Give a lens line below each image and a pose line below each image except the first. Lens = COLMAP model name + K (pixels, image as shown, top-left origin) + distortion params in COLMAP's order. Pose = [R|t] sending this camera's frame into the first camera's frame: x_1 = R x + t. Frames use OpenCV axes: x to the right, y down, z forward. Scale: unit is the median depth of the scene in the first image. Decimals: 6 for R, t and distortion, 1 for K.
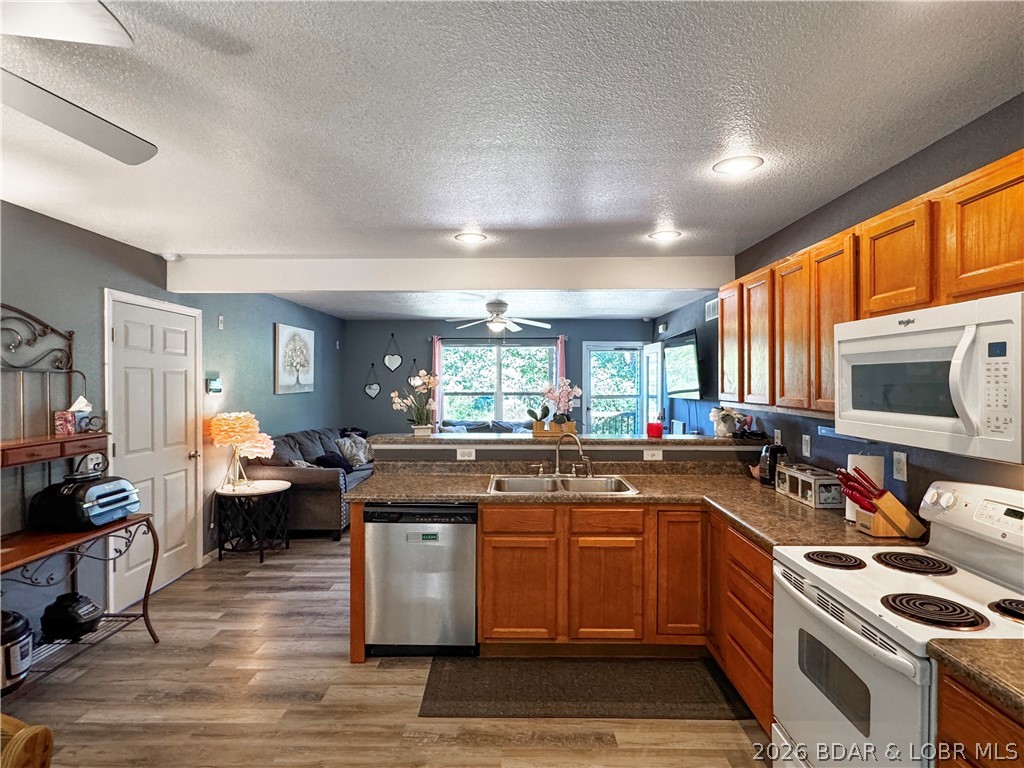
lens RADIAL K [[544.4, 0, 509.1], [0, 544.4, 381.7], [0, 0, 1]] dist [-0.020489, -0.000616]
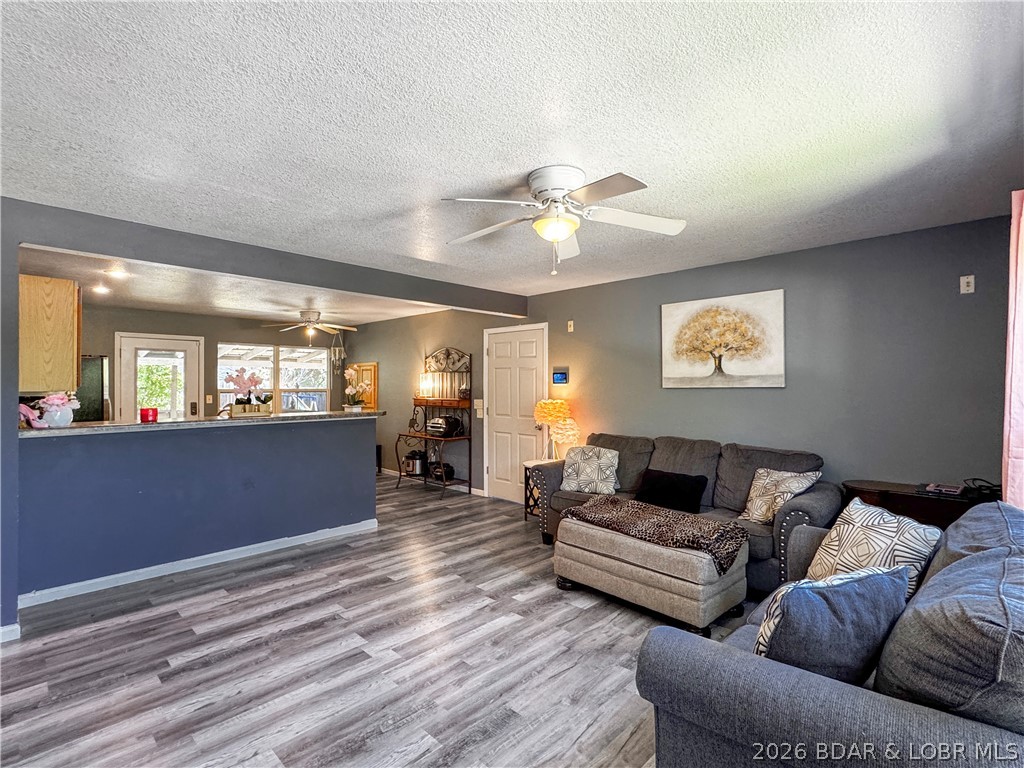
lens RADIAL K [[496.8, 0, 515.1], [0, 496.8, 384.6], [0, 0, 1]] dist [-0.003202, -0.000068]
pose [[-0.677686, 0.000455, -0.735352, 0.525404], [-0.001601, 0.999997, 0.002094, 0.028011], [0.735350, 0.002596, -0.677683, 2.328521]]
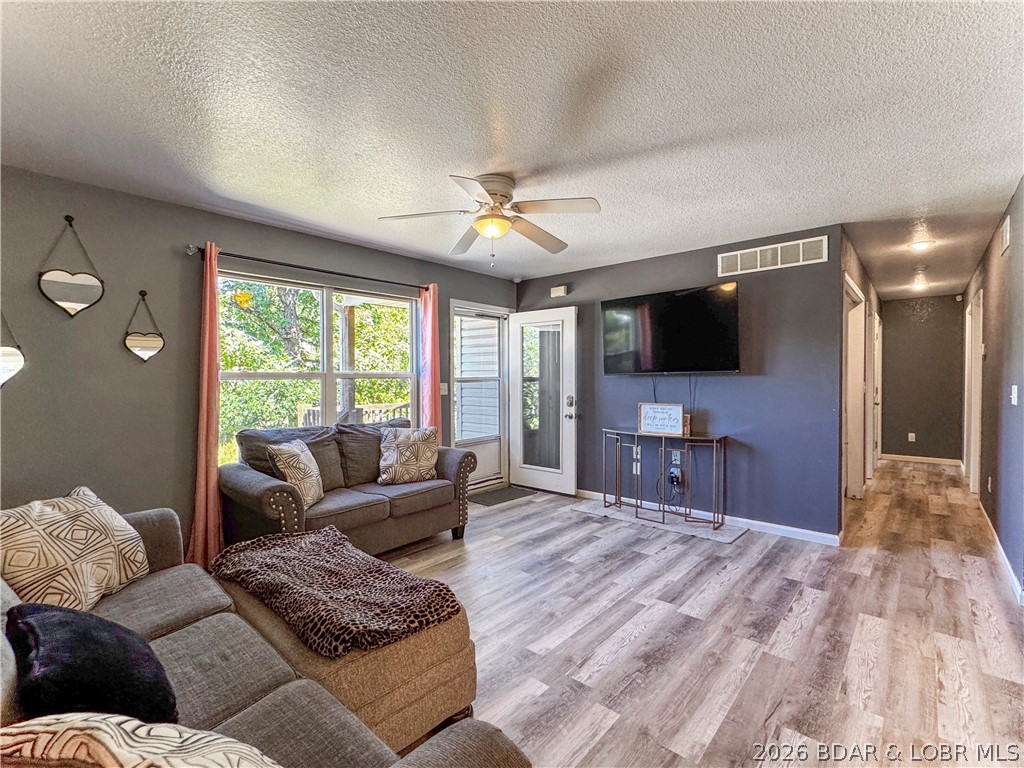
lens RADIAL K [[469.4, 0, 511.4], [0, 469.4, 383.8], [0, 0, 1]] dist [-0.001308, 0.000178]
pose [[0.645206, -0.012887, 0.763900, -0.642205], [0.006116, 0.999913, 0.011703, 0.063972], [-0.763985, -0.002879, 0.645228, 1.337965]]
